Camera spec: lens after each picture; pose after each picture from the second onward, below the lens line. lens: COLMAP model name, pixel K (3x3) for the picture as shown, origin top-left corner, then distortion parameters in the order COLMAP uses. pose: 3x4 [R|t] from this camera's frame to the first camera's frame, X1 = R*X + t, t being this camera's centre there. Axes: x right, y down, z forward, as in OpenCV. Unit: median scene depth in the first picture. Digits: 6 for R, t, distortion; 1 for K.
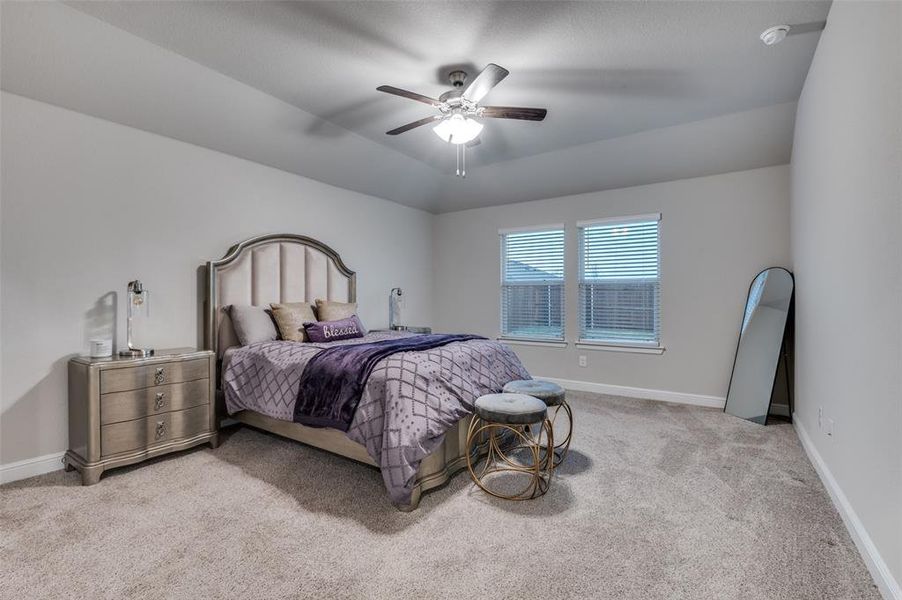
lens RADIAL K [[409.0, 0, 449.6], [0, 409.0, 299.5], [0, 0, 1]] dist [-0.001080, -0.004182]
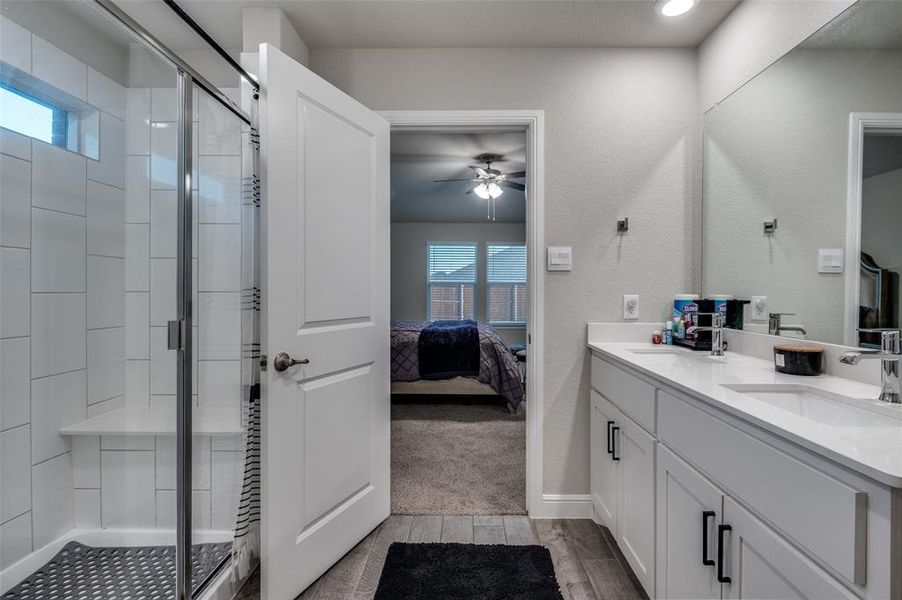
lens RADIAL K [[409.0, 0, 455.1], [0, 409.0, 296.9], [0, 0, 1]] dist [-0.001080, -0.004182]
pose [[0.838204, -0.006070, 0.545323, -1.060013], [0.007115, 0.999975, 0.000194, -0.000541], [-0.545311, 0.003717, 0.838226, -0.304943]]
